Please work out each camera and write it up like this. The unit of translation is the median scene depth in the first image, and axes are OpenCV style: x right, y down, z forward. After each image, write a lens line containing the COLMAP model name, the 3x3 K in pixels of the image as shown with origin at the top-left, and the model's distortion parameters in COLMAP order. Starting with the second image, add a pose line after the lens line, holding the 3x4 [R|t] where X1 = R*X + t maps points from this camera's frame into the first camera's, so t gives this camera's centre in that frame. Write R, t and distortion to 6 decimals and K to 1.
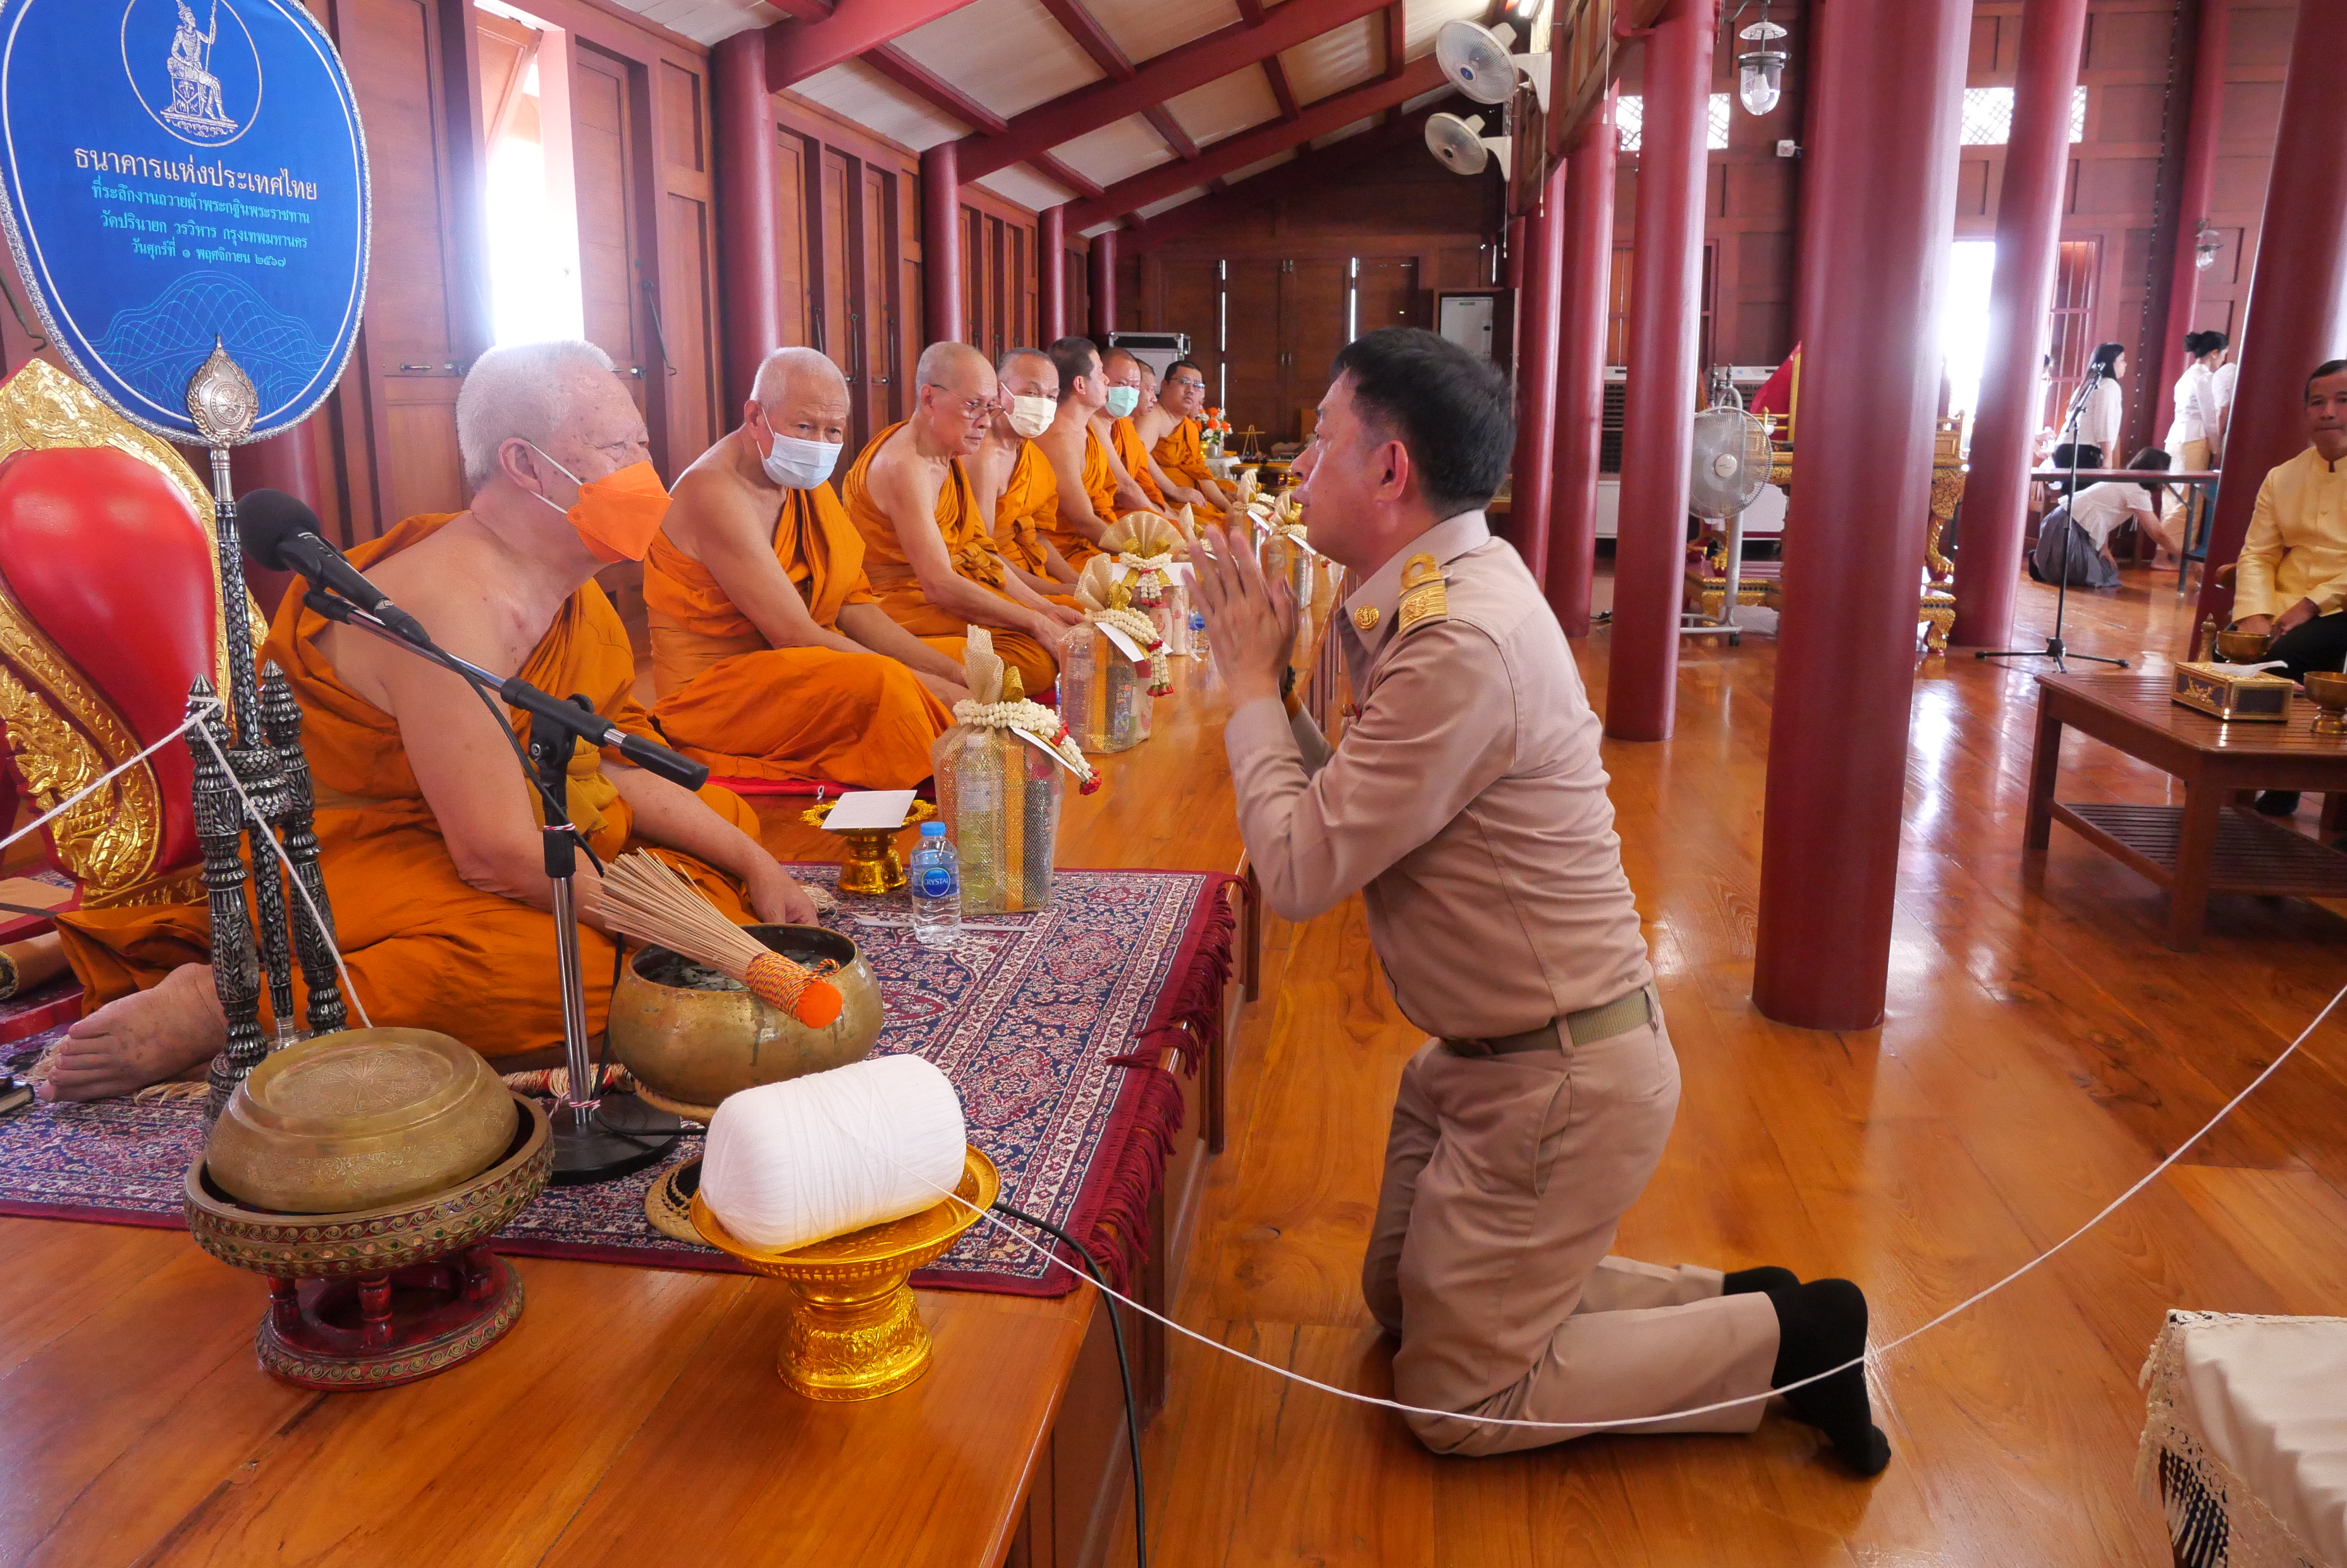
lens RADIAL K [[1728.4, 0, 1141.7], [0, 1728.4, 792.8], [0, 0, 1]] dist [-0.041642, 0.003469]
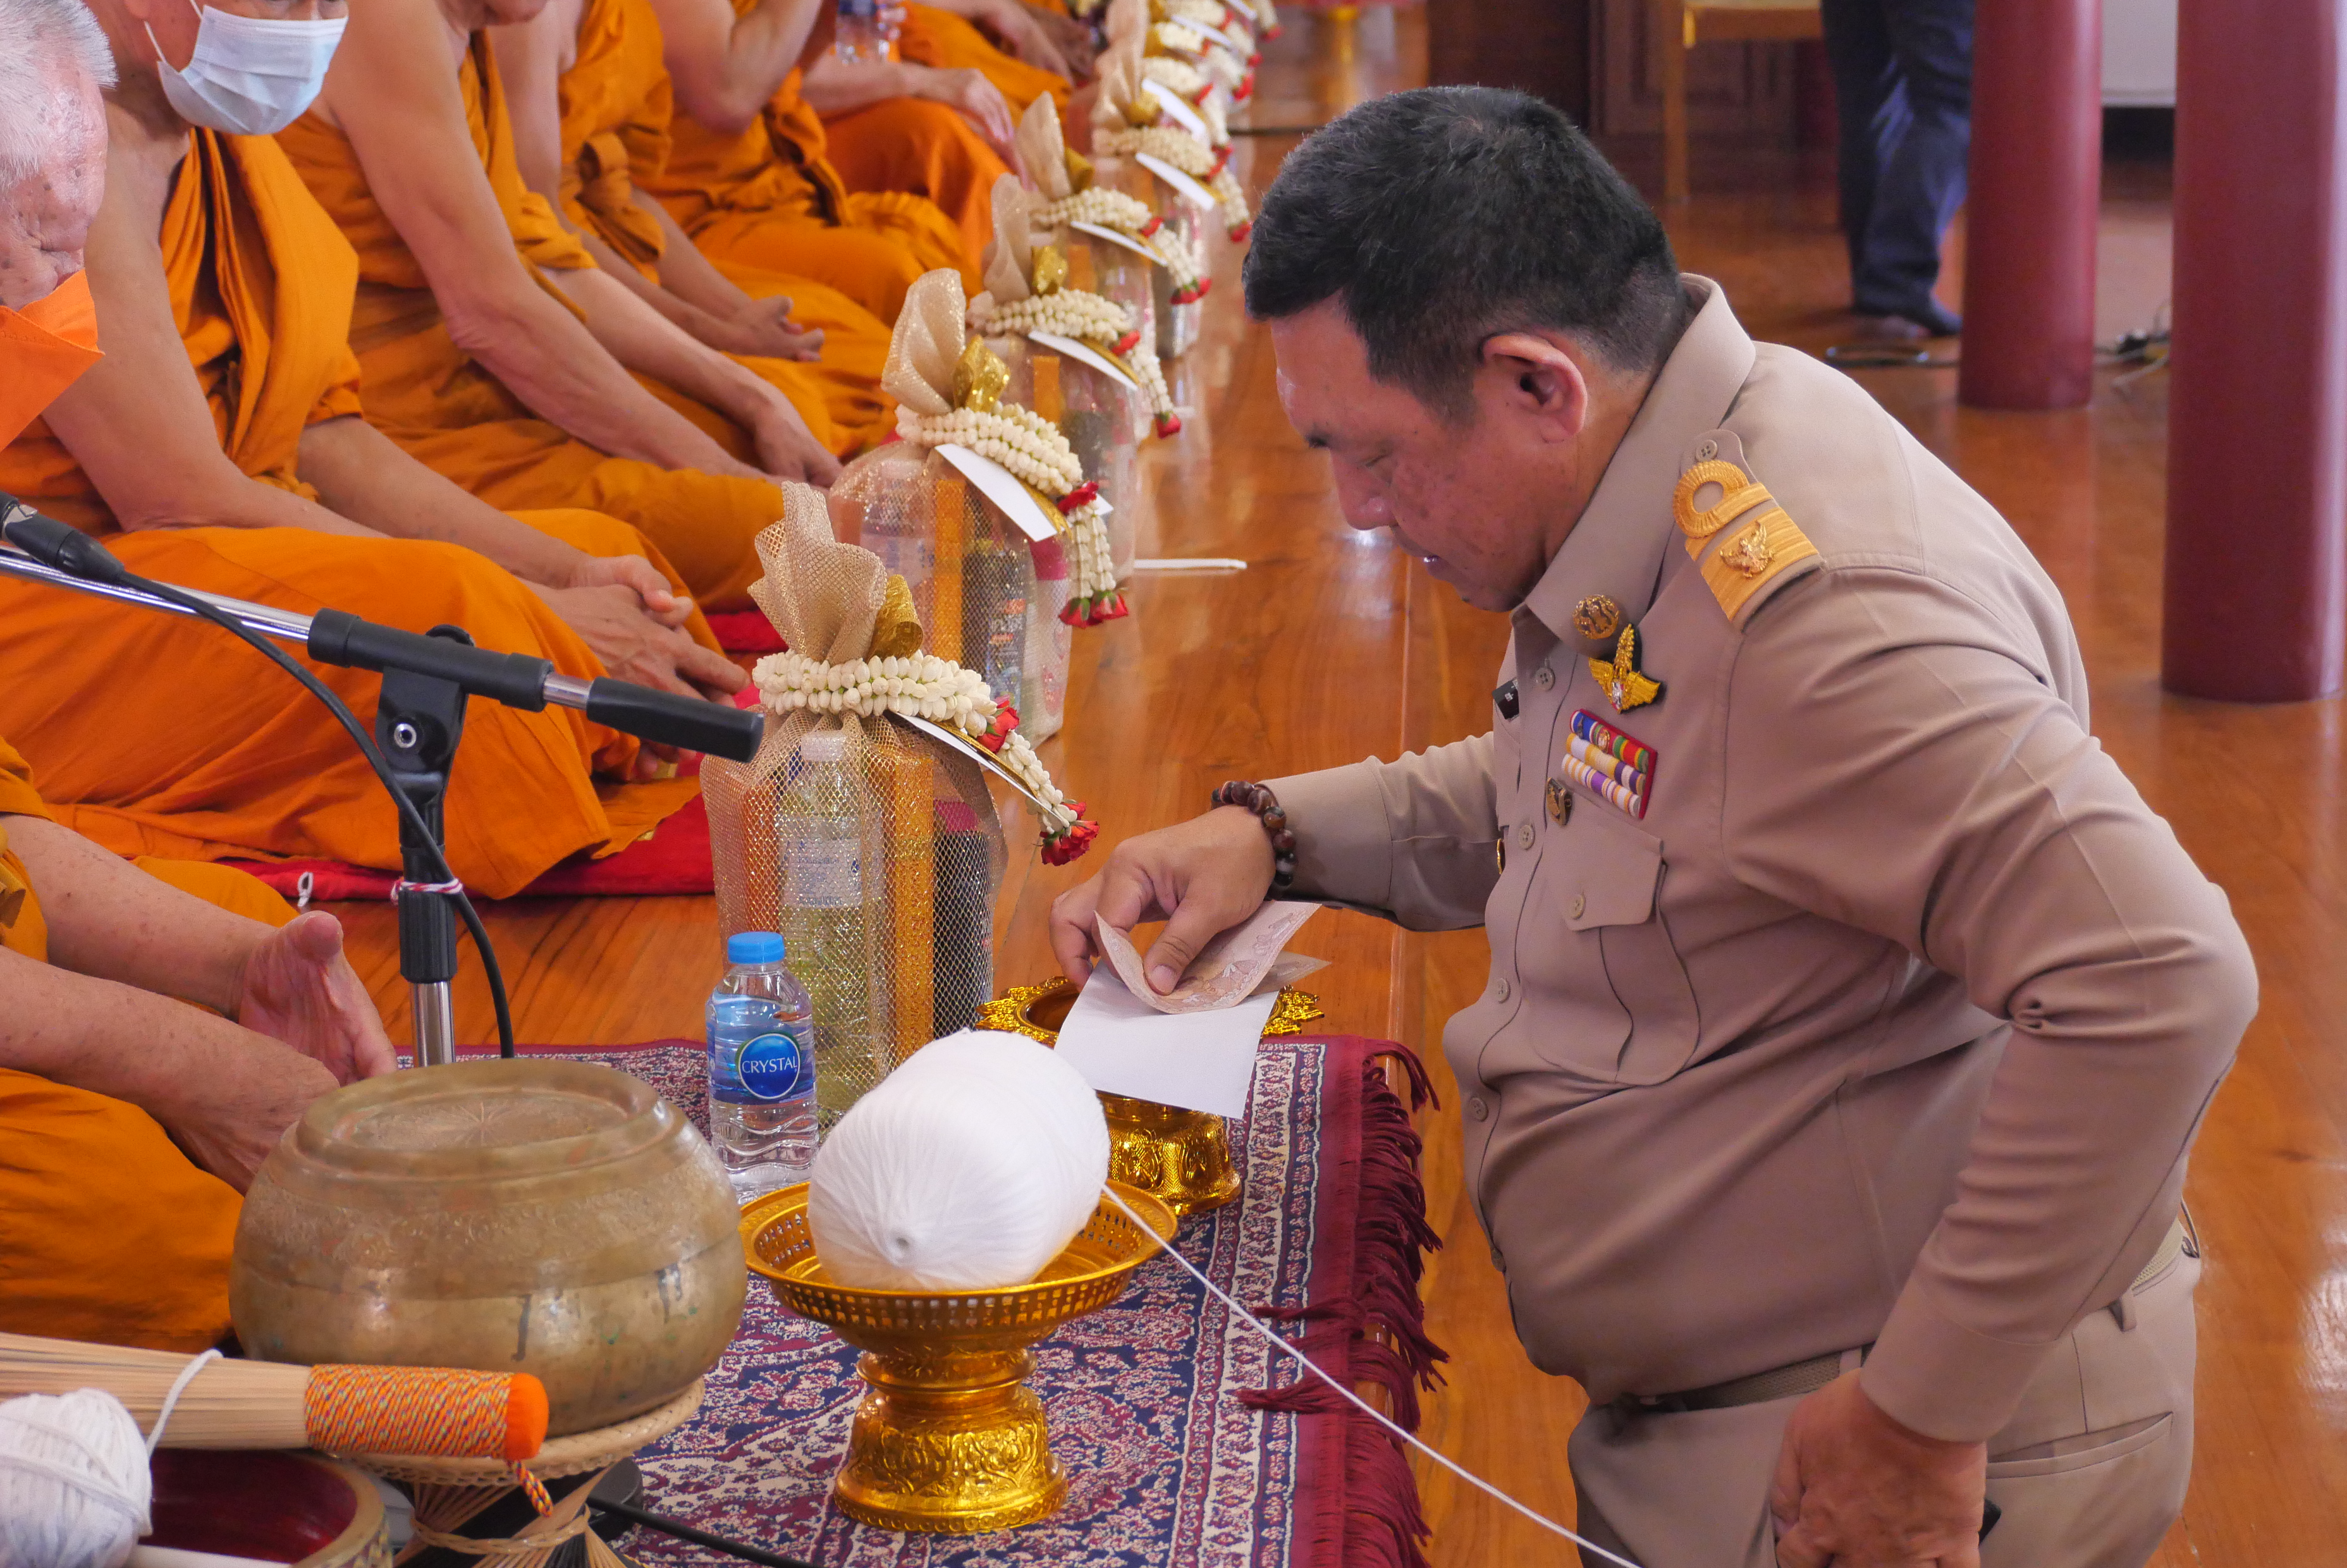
lens RADIAL K [[5765.6, 0, 1177.2], [0, 5765.6, 773.5], [0, 0, 1]] dist [-0.191602, 0.000000]
pose [[0.994432, -0.028482, 0.101459, -0.155689], [0.030840, 0.999288, -0.021749, 0.011173], [-0.100767, 0.024757, 0.994602, -0.467265]]
